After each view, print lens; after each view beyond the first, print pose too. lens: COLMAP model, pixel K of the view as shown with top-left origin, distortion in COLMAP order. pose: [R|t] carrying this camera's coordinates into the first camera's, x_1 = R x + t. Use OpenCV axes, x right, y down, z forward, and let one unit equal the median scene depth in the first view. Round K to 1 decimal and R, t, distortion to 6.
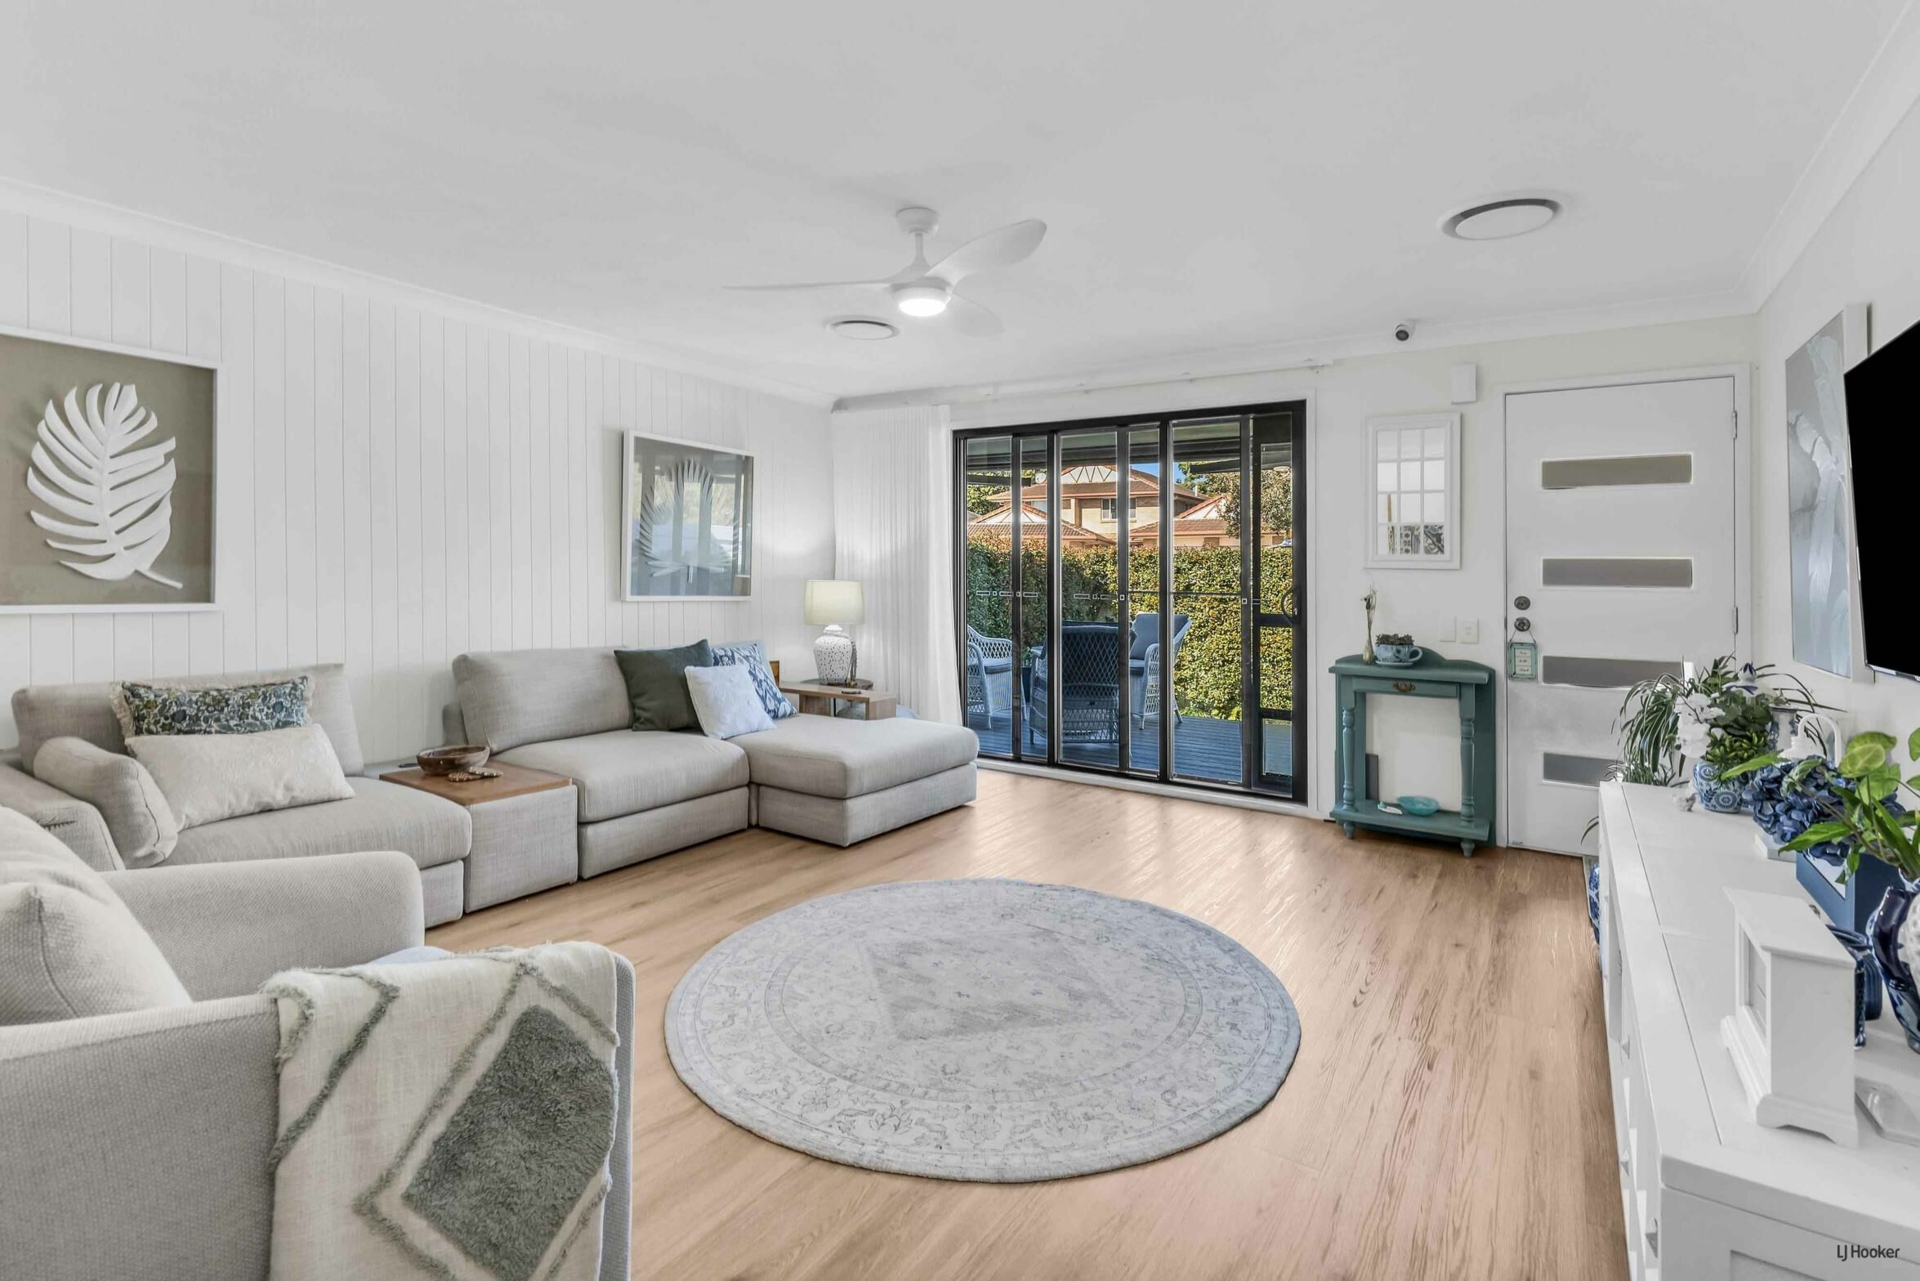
lens RADIAL K [[854.0, 0, 988.3], [0, 854.0, 583.8], [0, 0, 1]] dist [-0.018464, 0.000183]
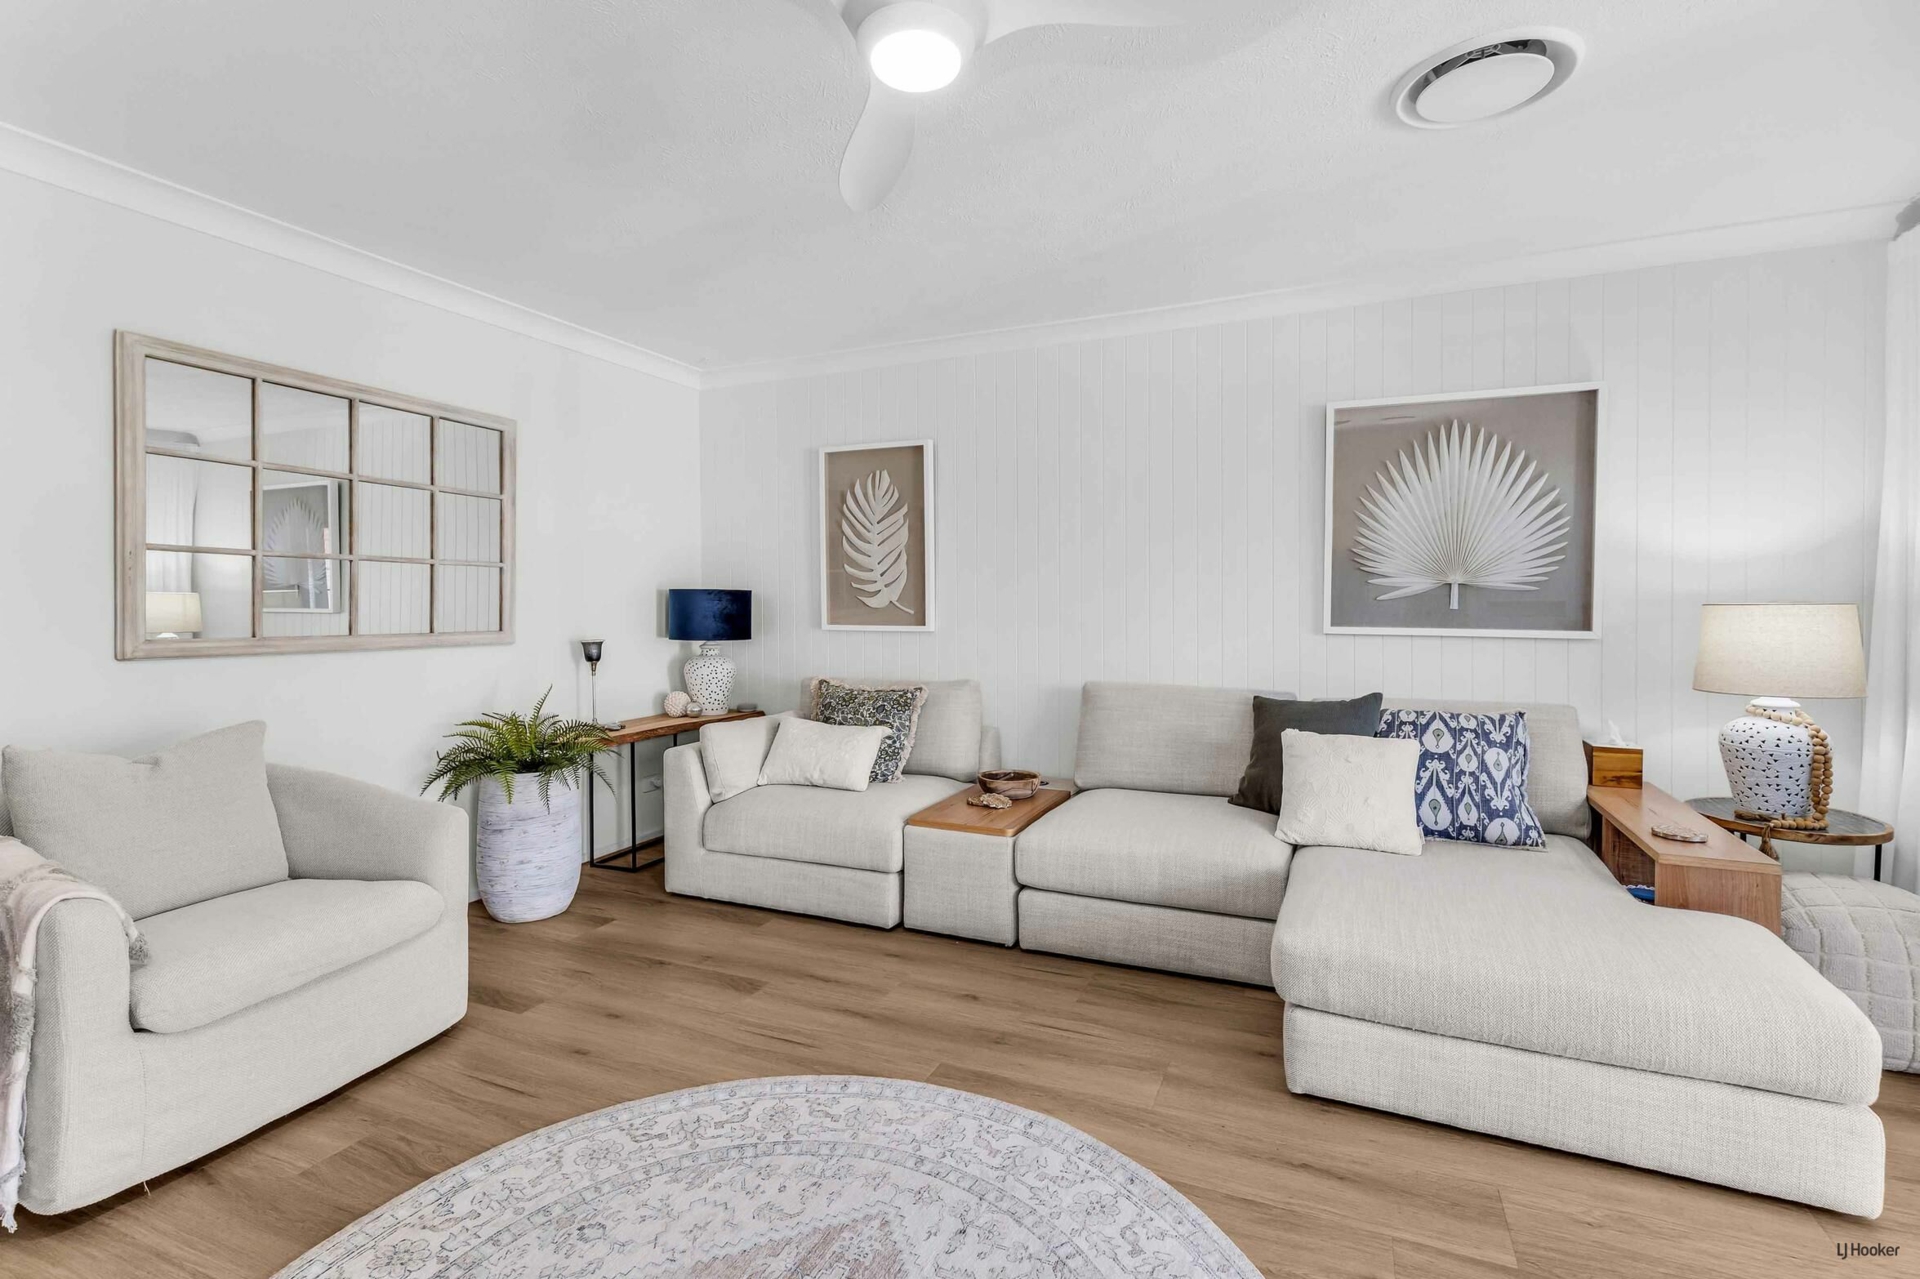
lens RADIAL K [[854.0, 0, 963.9], [0, 854.0, 629.3], [0, 0, 1]] dist [-0.018464, 0.000183]
pose [[0.142050, 0.017656, -0.989702, 0.372940], [0.002237, 0.999833, 0.018157, 0.004511], [0.989857, -0.004794, 0.141987, 0.817375]]
